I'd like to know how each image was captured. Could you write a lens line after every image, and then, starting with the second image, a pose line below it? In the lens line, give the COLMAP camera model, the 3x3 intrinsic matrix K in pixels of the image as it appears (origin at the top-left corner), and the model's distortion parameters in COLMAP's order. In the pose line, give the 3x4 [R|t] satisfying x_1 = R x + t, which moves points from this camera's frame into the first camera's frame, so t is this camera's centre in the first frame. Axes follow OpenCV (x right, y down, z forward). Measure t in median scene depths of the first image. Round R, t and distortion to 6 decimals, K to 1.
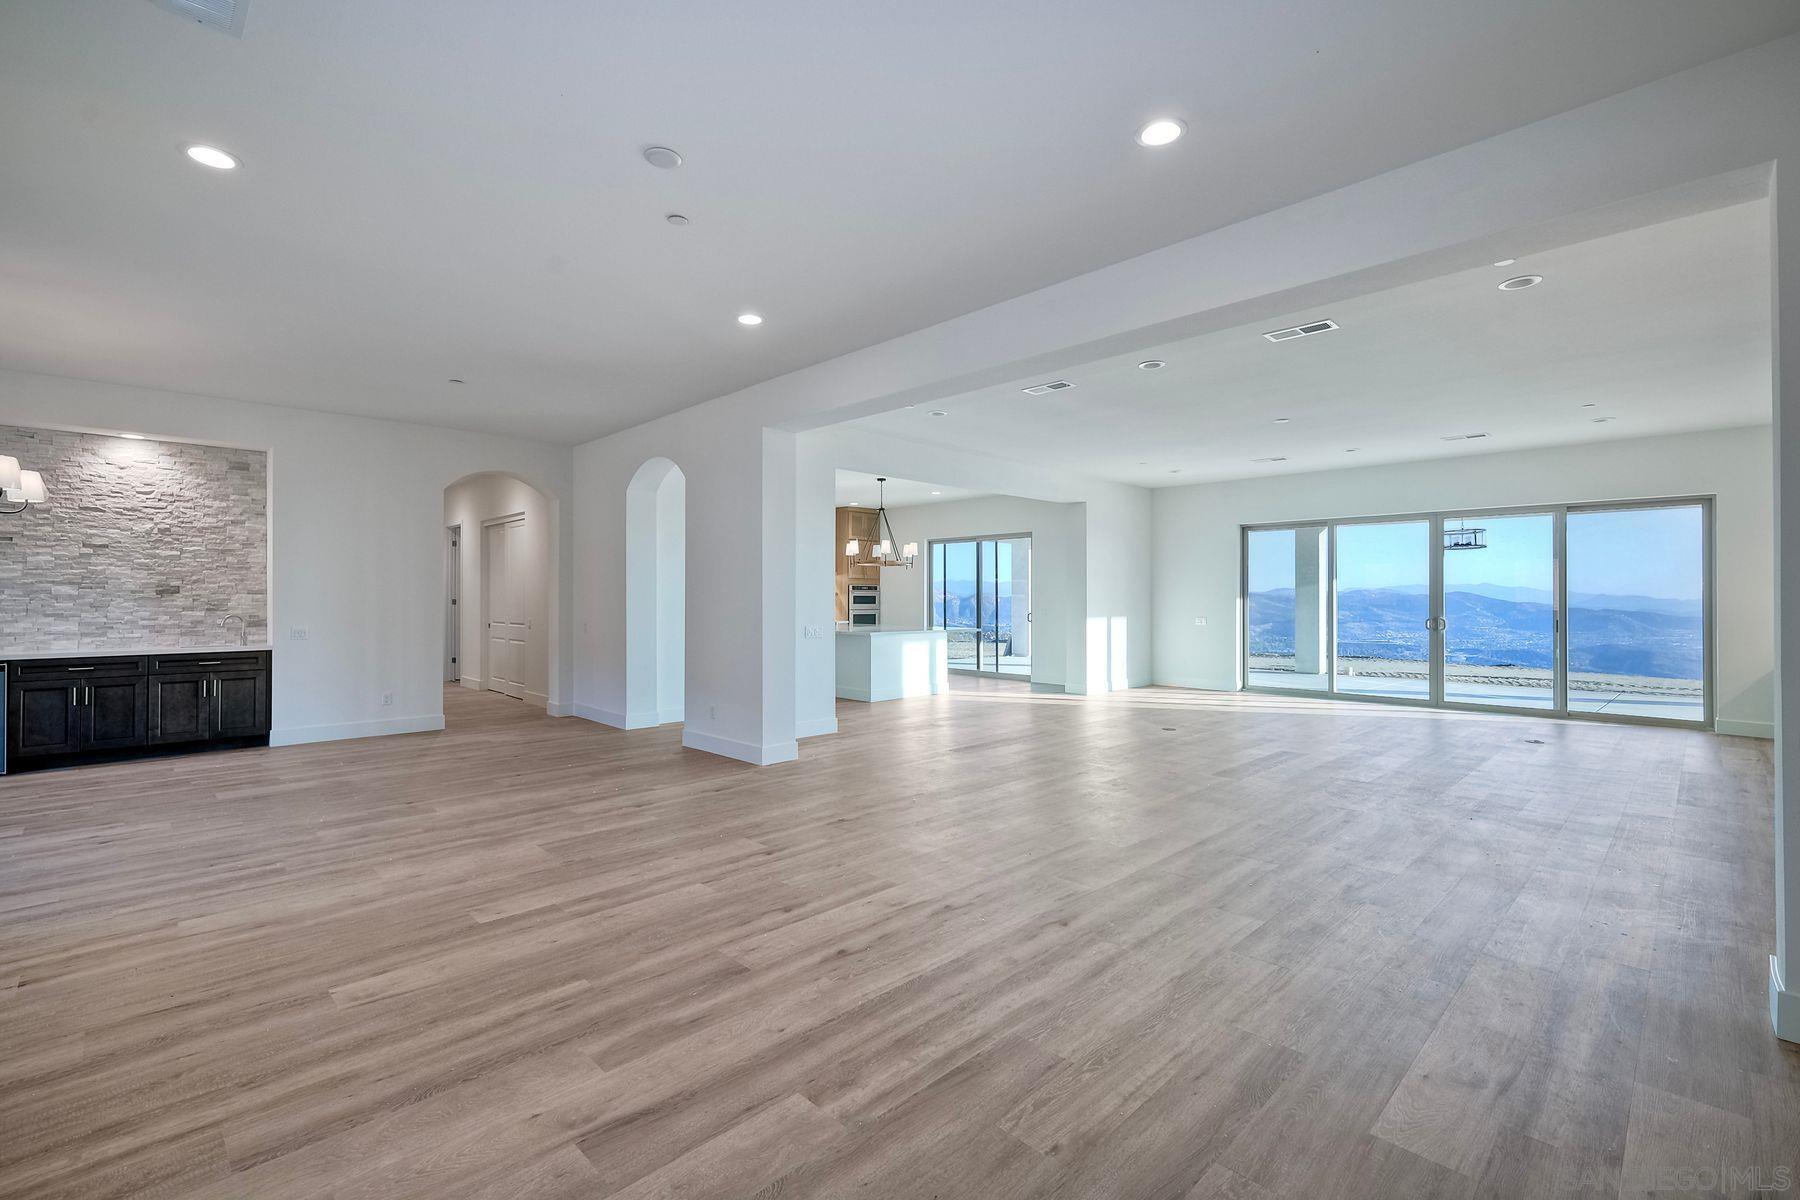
lens RADIAL K [[788.7, 0, 899.2], [0, 788.7, 590.1], [0, 0, 1]] dist [0.002856, -0.000339]
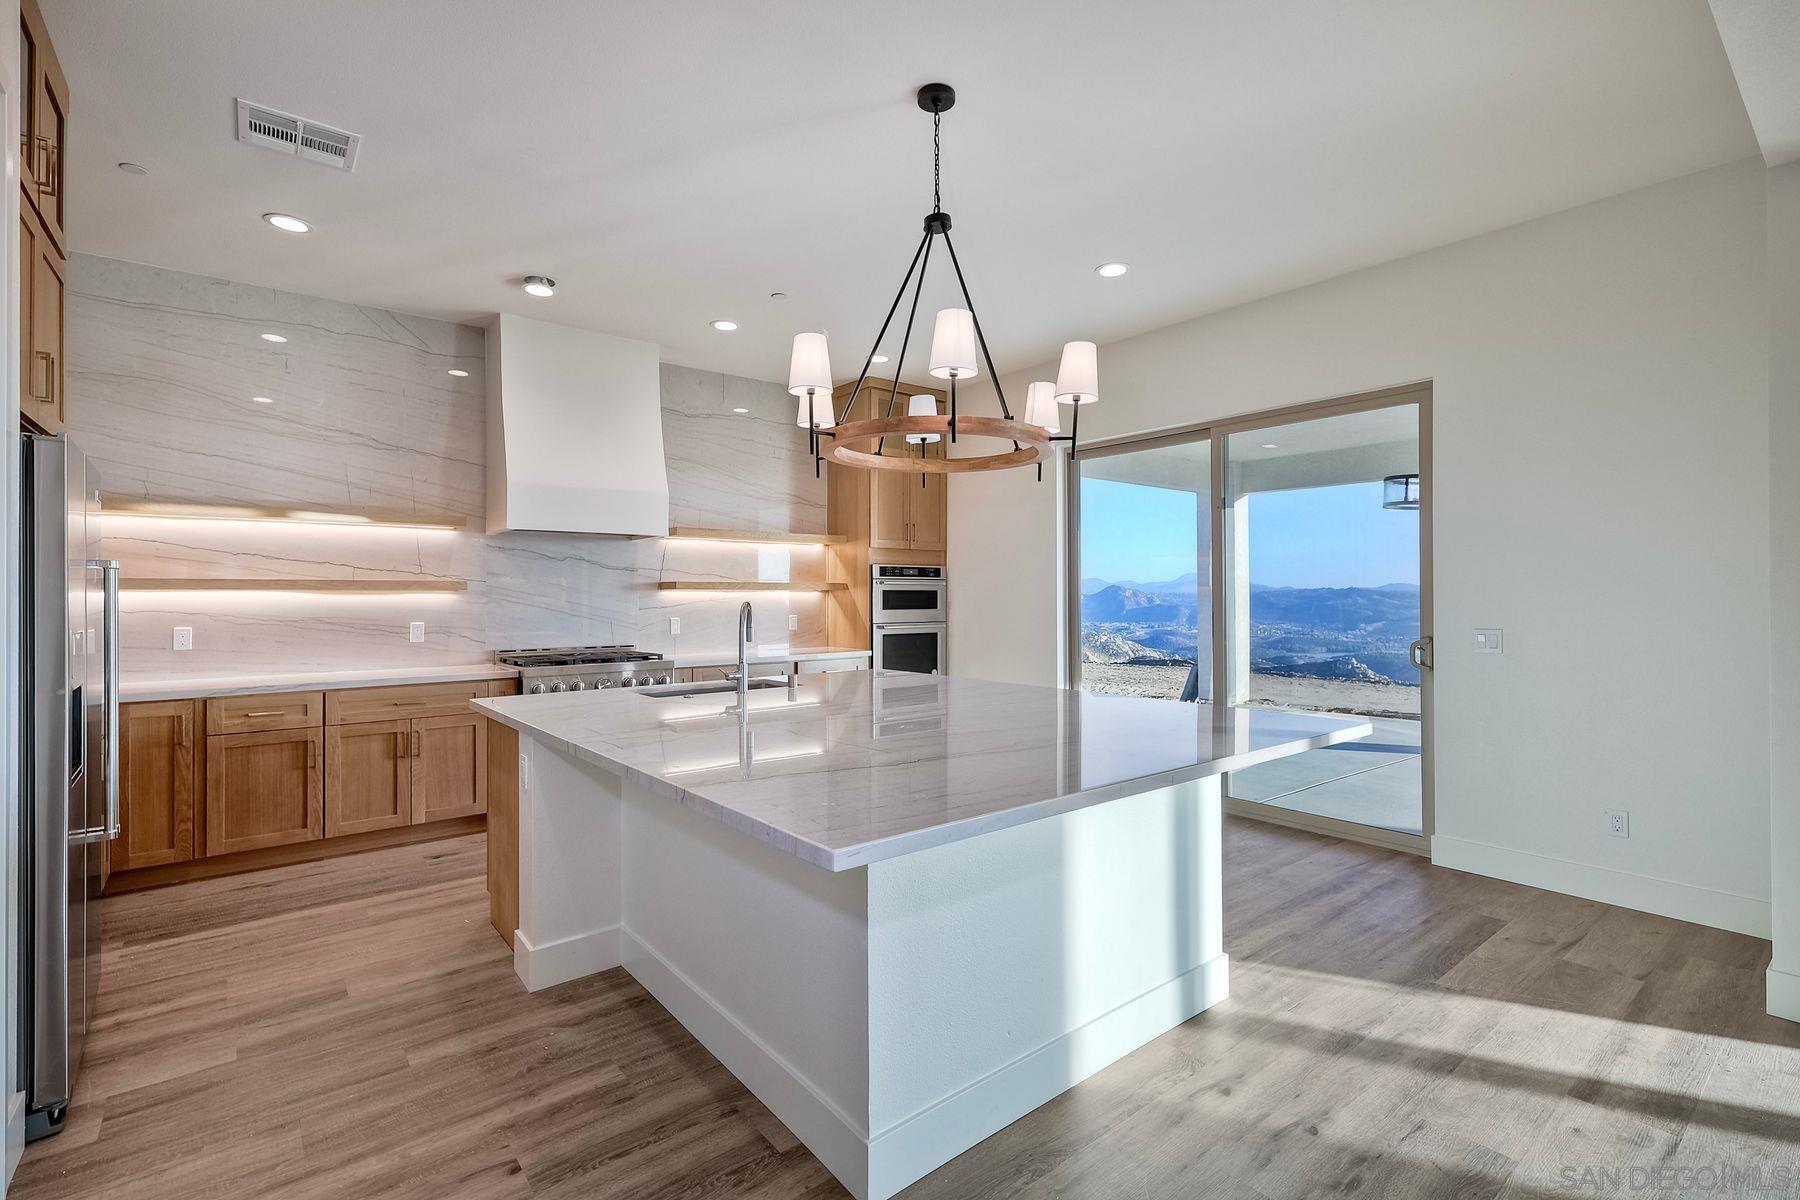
lens RADIAL K [[820.1, 0, 904.4], [0, 820.1, 591.1], [0, 0, 1]] dist [0.001128, -0.000186]
pose [[0.995989, -0.007298, -0.089176, -0.026516], [0.007796, 0.999956, 0.005246, 0.011709], [0.089134, -0.005920, 0.996002, 1.218954]]
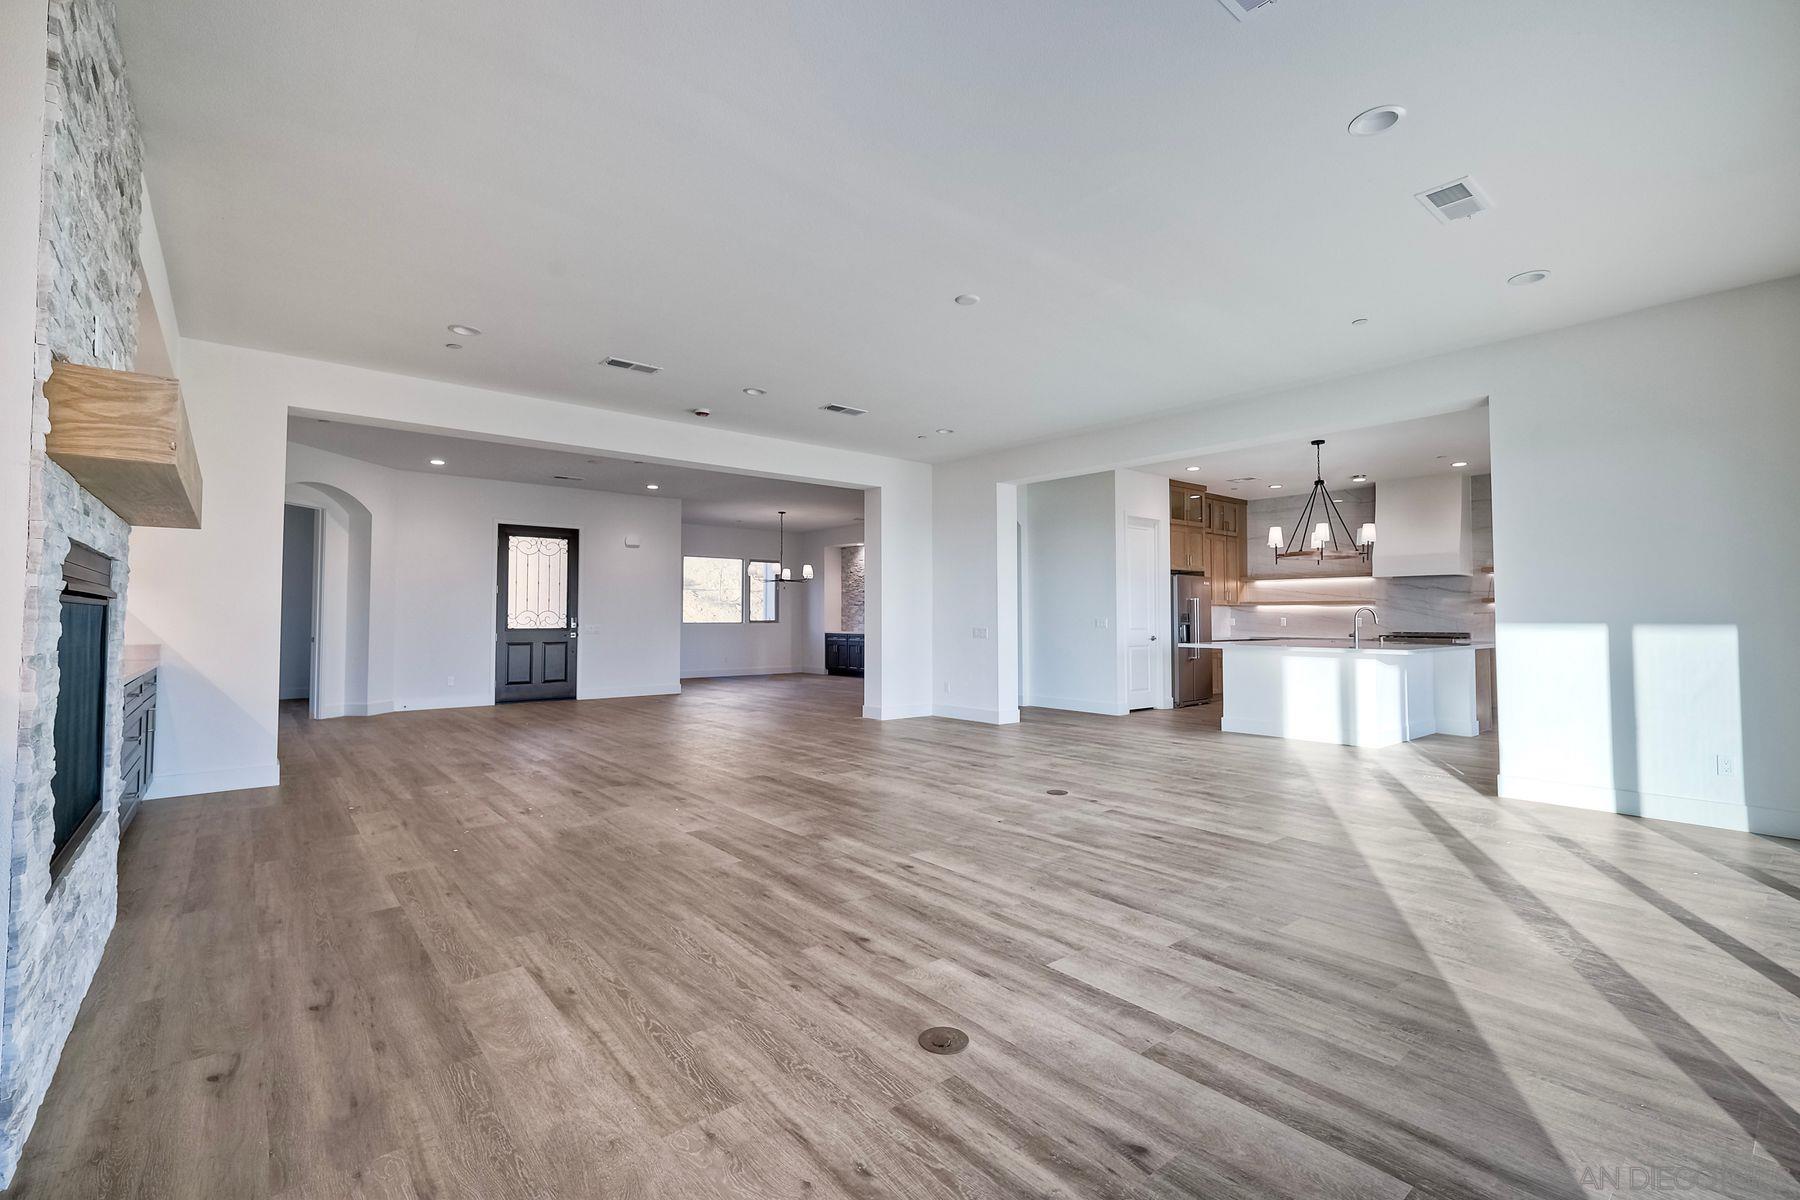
lens RADIAL K [[788.7, 0, 899.2], [0, 788.7, 590.1], [0, 0, 1]] dist [0.002856, -0.000339]
pose [[-0.083267, -0.037898, -0.995806, 1.212654], [0.008362, 0.999215, -0.038727, 0.037166], [0.996492, -0.011552, -0.082885, 1.082643]]
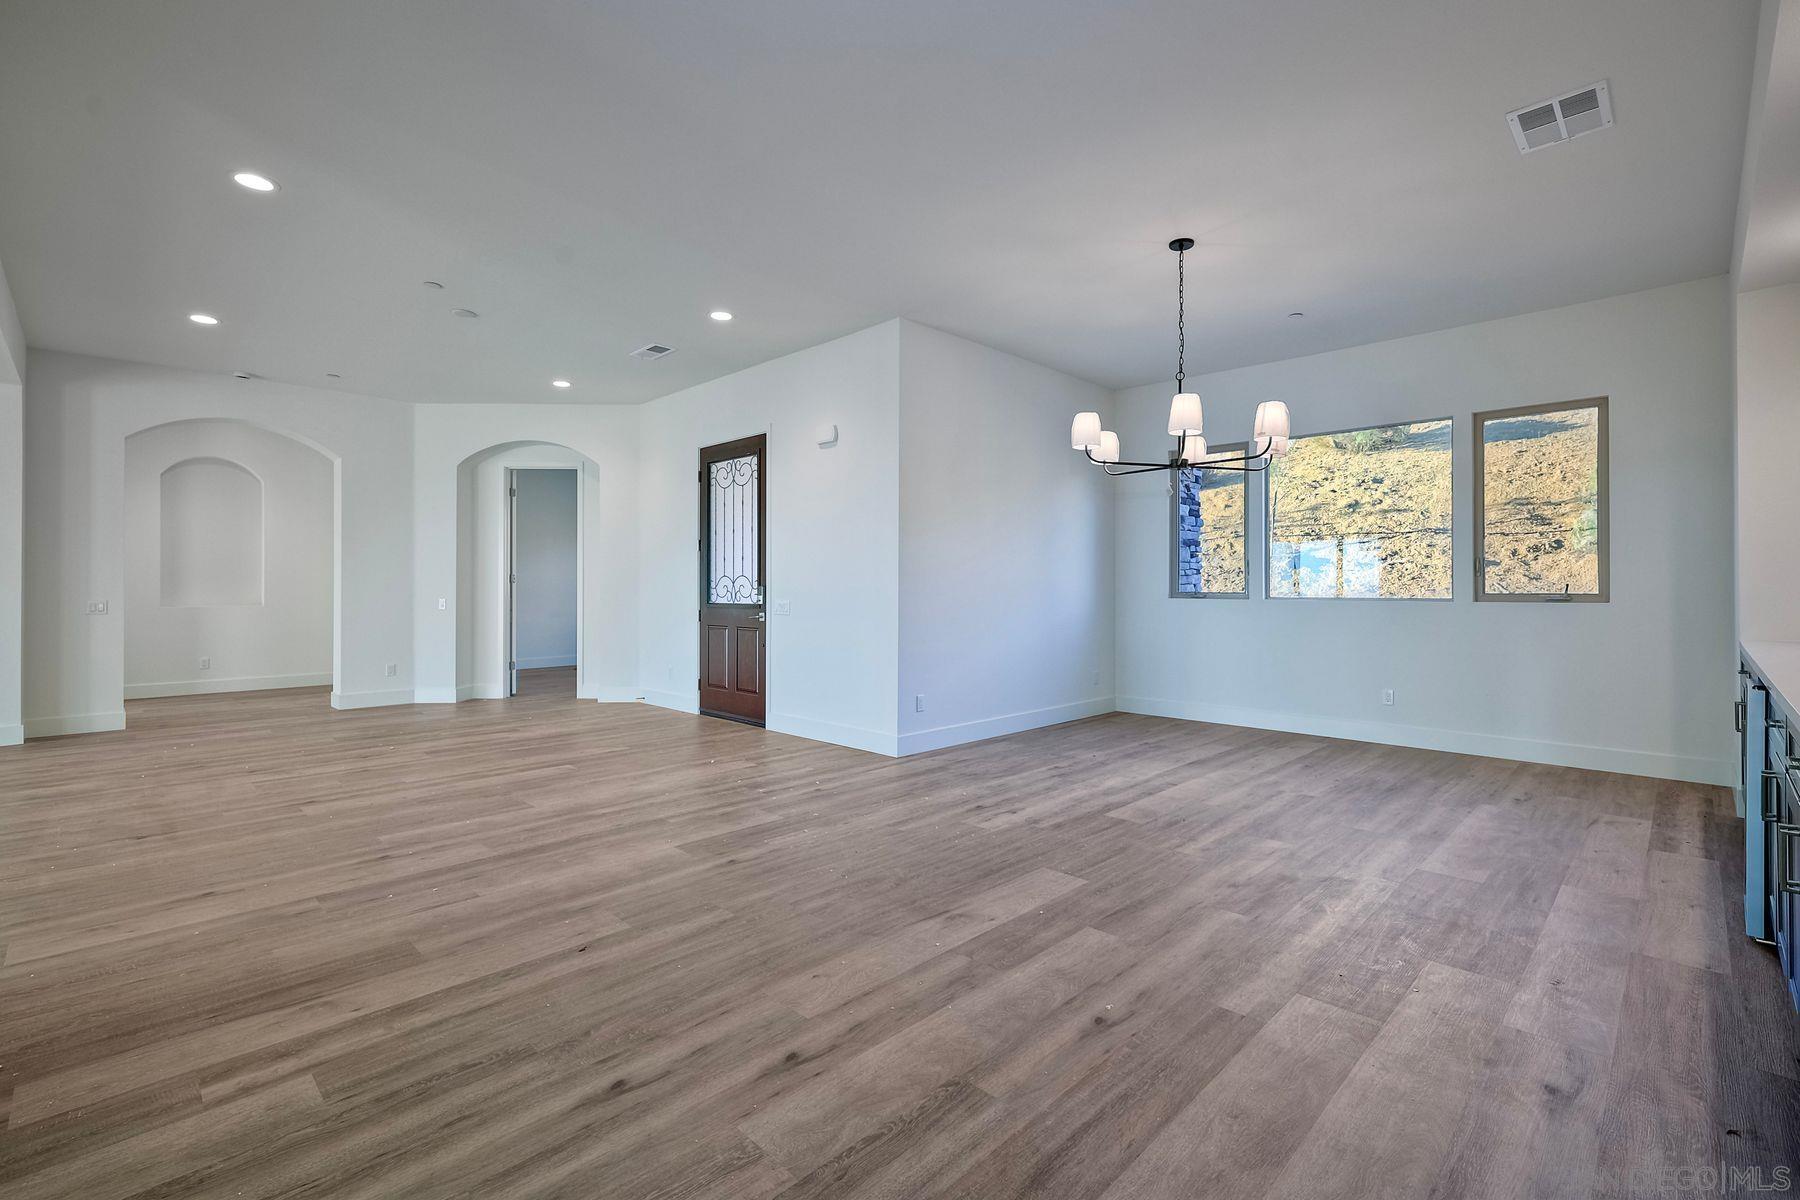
lens RADIAL K [[788.7, 0, 899.2], [0, 788.7, 590.1], [0, 0, 1]] dist [0.002856, -0.000339]
pose [[-0.999819, -0.000664, -0.019012, -0.554475], [-0.000563, 0.999986, -0.005310, 0.034111], [0.019015, -0.005299, -0.999805, 1.229939]]
